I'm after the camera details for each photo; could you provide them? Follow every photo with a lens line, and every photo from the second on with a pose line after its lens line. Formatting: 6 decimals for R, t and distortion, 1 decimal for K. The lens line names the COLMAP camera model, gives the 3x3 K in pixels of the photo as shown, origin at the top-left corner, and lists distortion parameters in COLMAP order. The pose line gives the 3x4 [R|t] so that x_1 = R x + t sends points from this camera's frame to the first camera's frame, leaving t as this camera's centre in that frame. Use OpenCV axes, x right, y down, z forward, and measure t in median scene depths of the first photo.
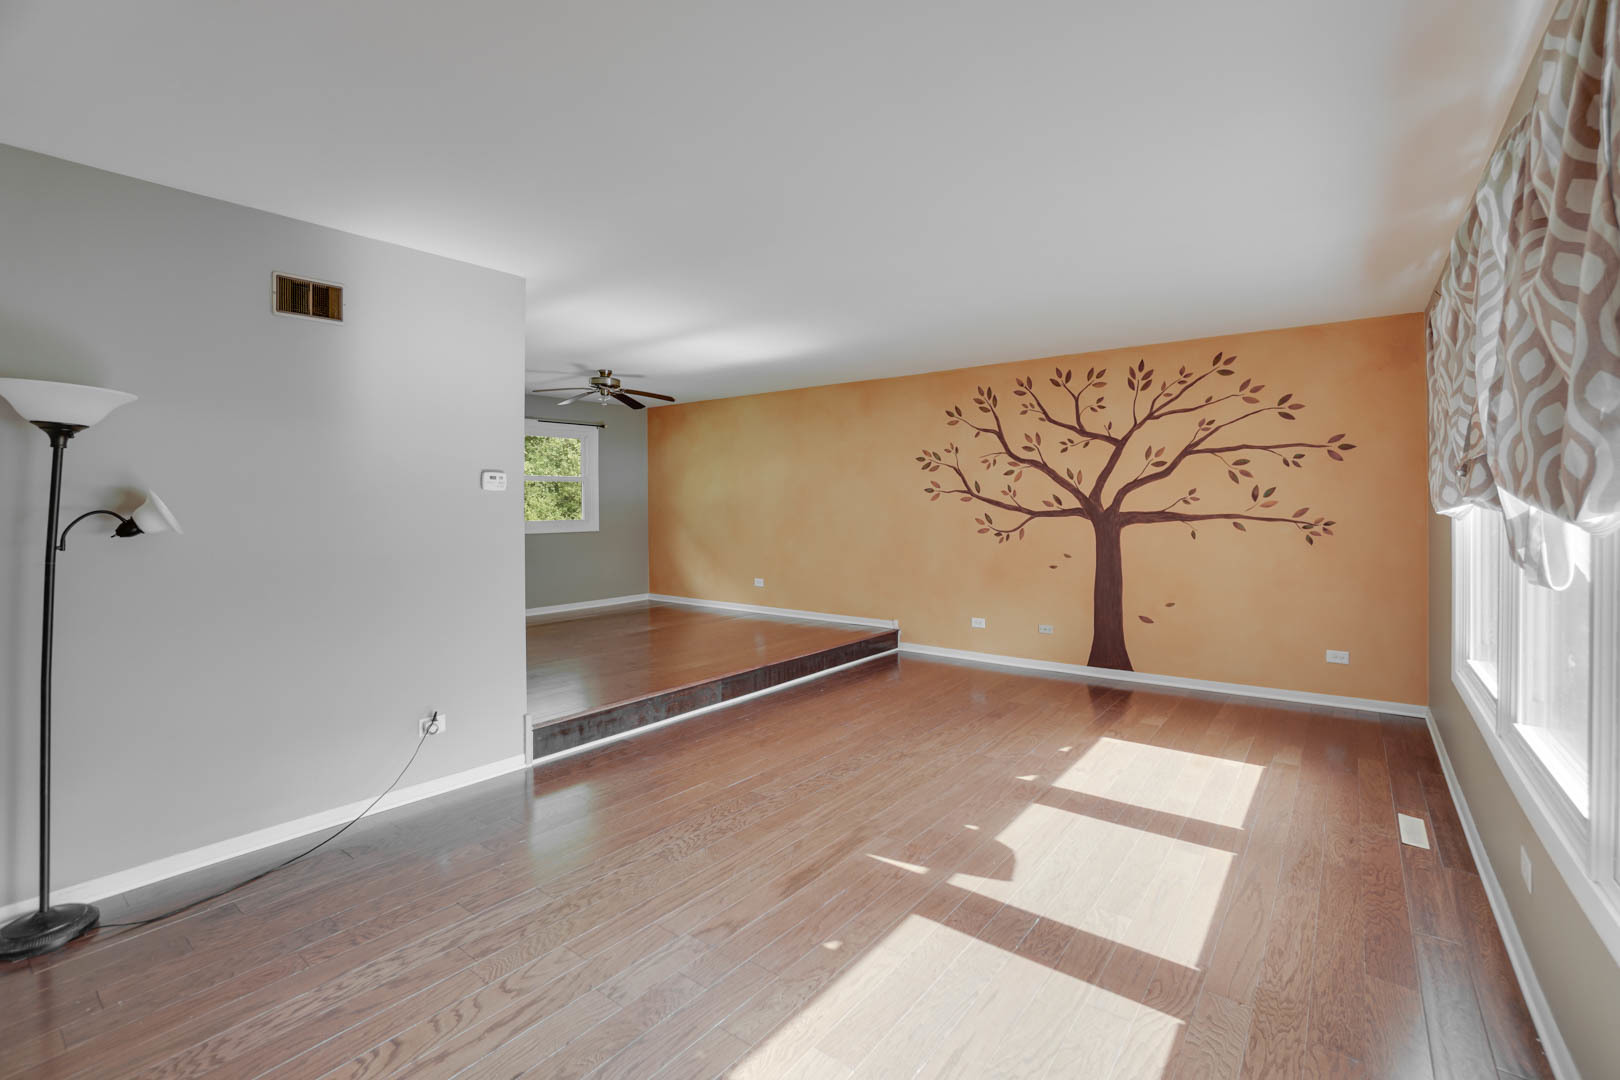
lens RADIAL K [[716.0, 0, 819.3], [0, 716.0, 496.1], [0, 0, 1]] dist [-0.034685, 0.004888]
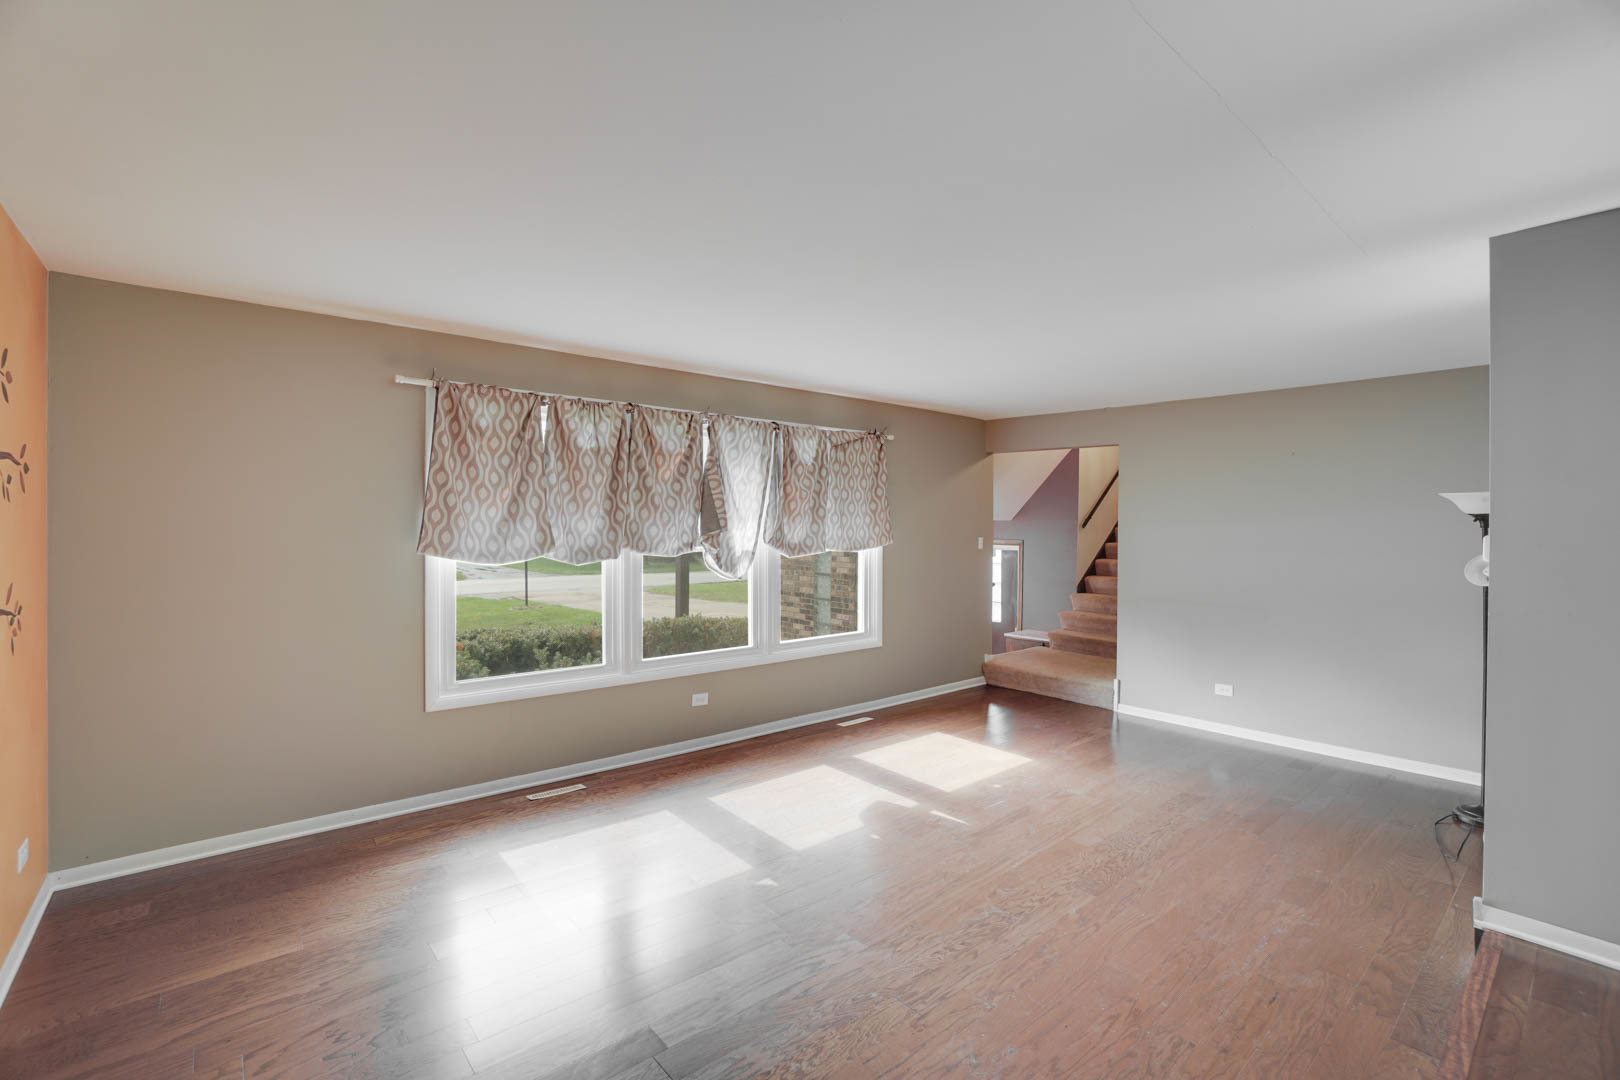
lens RADIAL K [[716.0, 0, 805.4], [0, 716.0, 533.6], [0, 0, 1]] dist [-0.034685, 0.004888]
pose [[-0.974875, -0.014210, 0.222299, 0.084585], [-0.012141, 0.999869, 0.010670, -0.049004], [-0.222422, 0.007703, -0.974920, 2.442546]]
